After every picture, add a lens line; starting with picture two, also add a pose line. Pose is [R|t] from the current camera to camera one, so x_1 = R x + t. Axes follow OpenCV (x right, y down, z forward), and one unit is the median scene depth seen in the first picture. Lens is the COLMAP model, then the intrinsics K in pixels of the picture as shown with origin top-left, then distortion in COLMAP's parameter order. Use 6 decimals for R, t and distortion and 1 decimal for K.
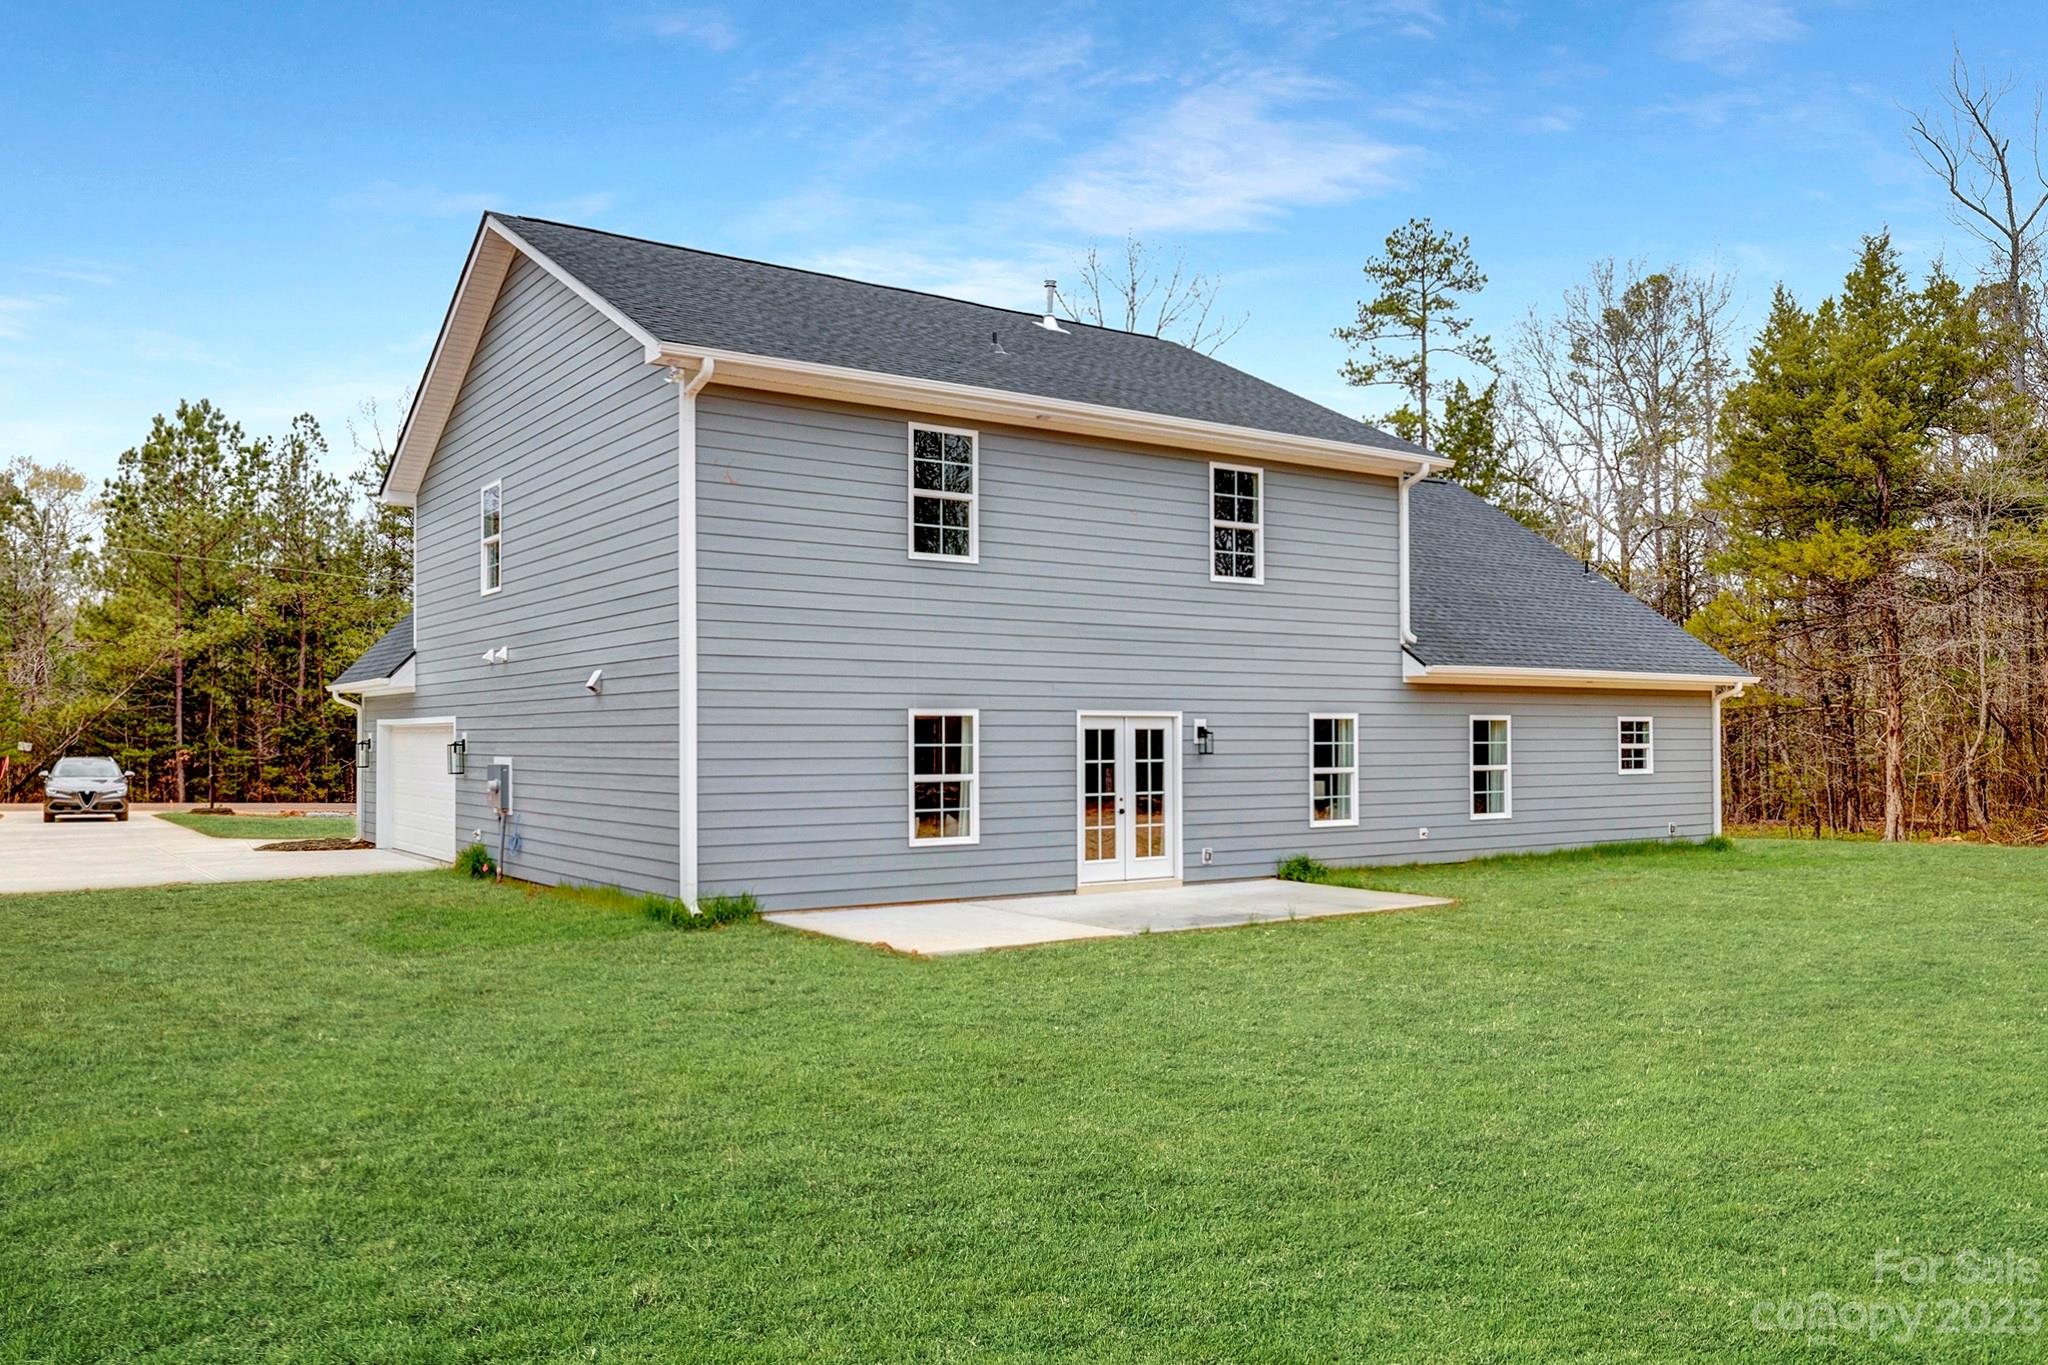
lens RADIAL K [[1543.6, 0, 1023.6], [0, 1543.6, 720.3], [0, 0, 1]] dist [-0.057470, 0.000126]
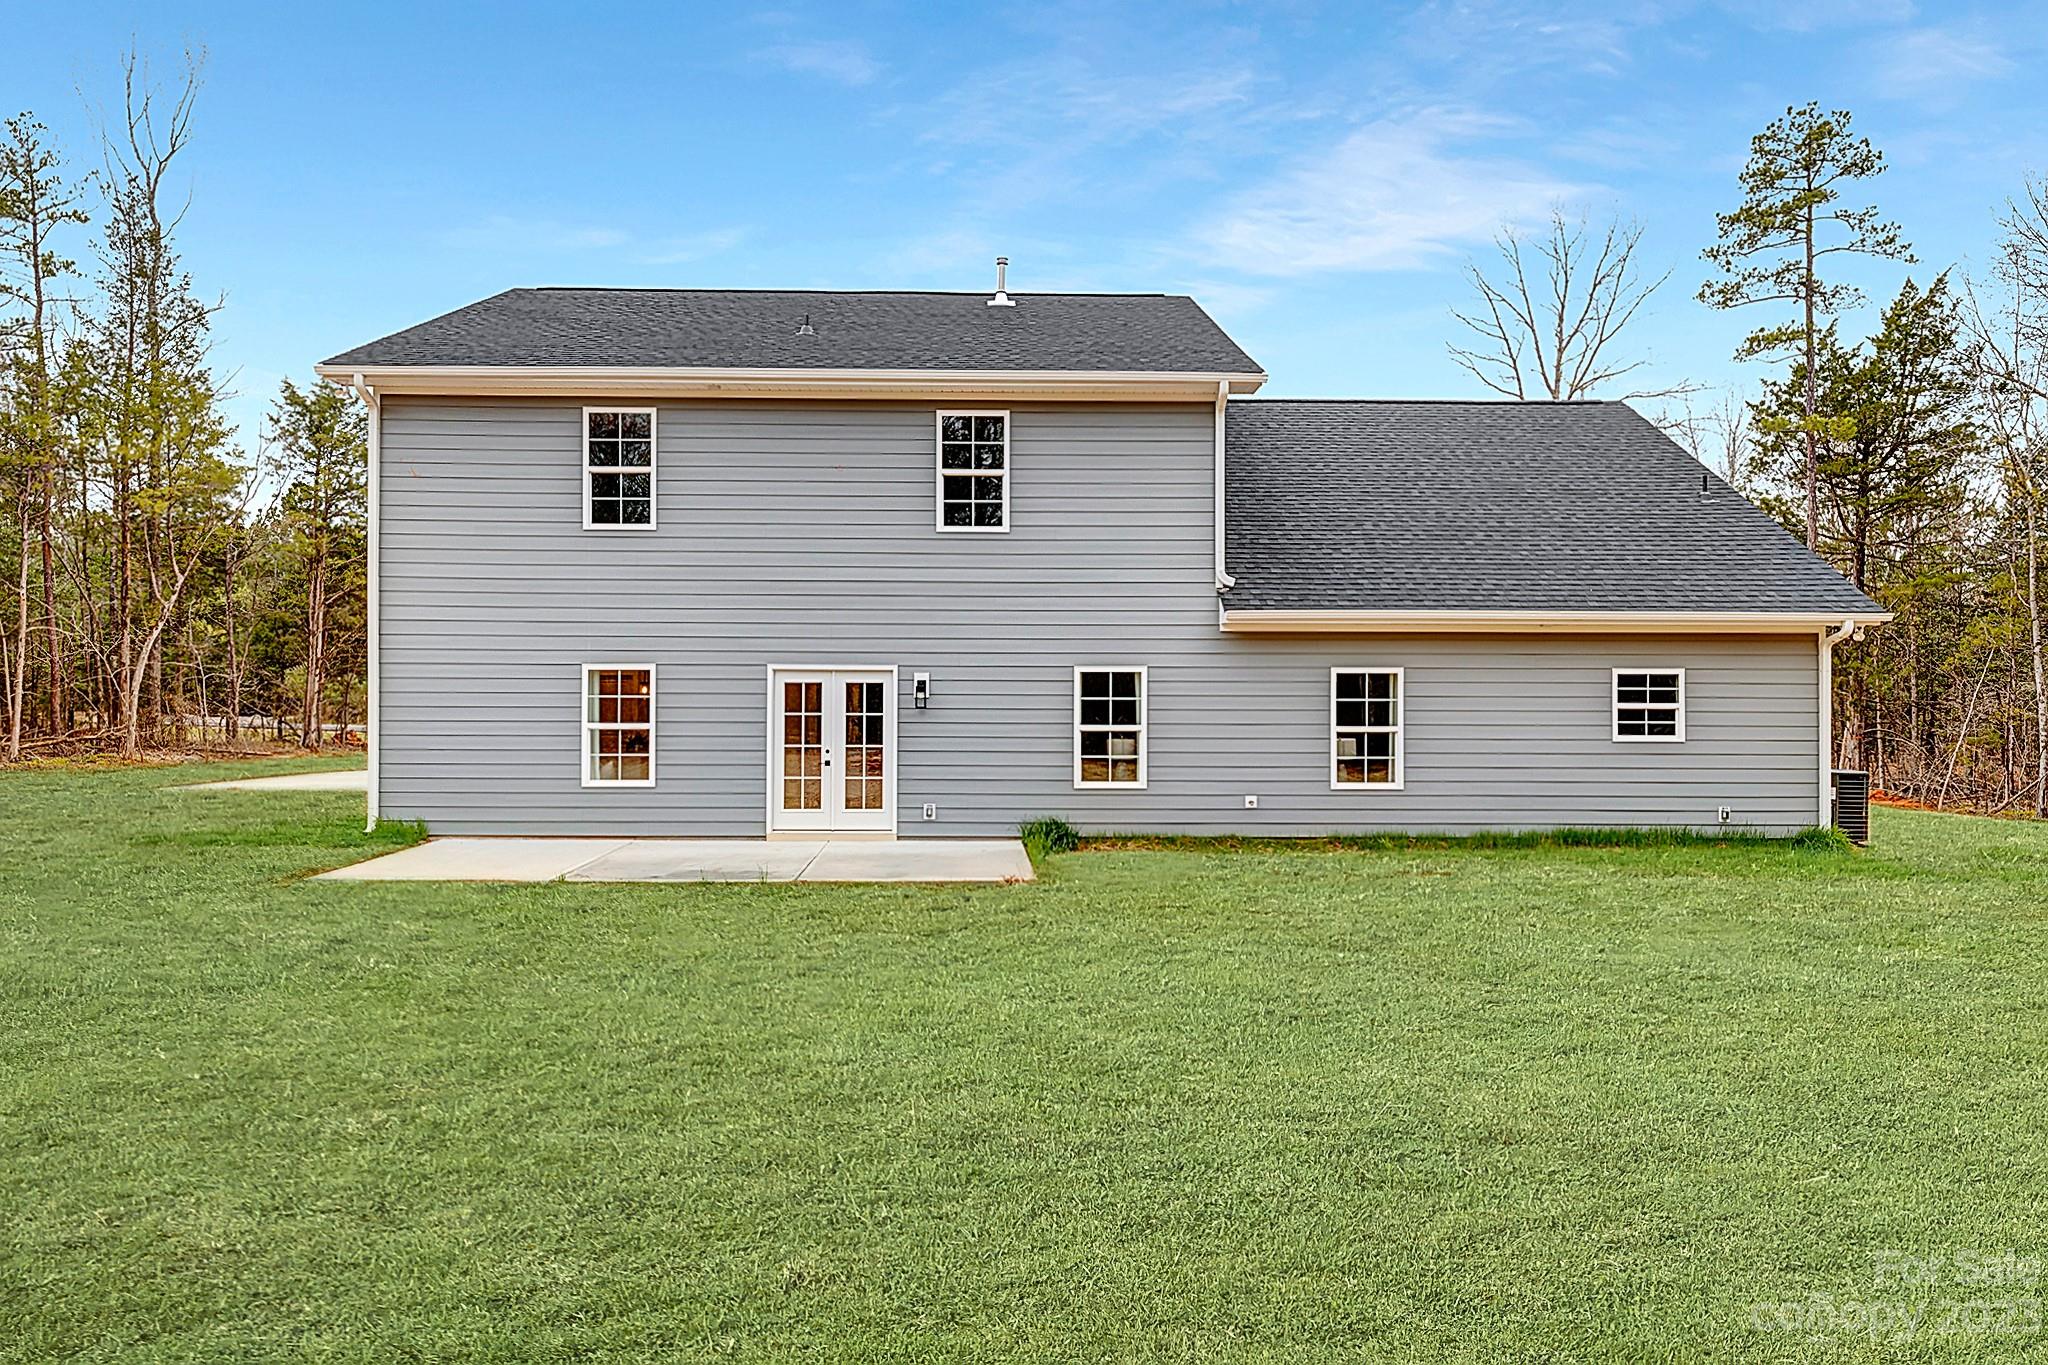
lens RADIAL K [[1189.6, 0, 1024.0], [0, 1189.6, 682.5], [0, 0, 1]] dist [0.000677, -0.000331]
pose [[0.835278, 0.000475, -0.549827, 0.532557], [0.000963, 0.999997, 0.002326, 0.003468], [0.549827, -0.002473, 0.835275, 0.362172]]
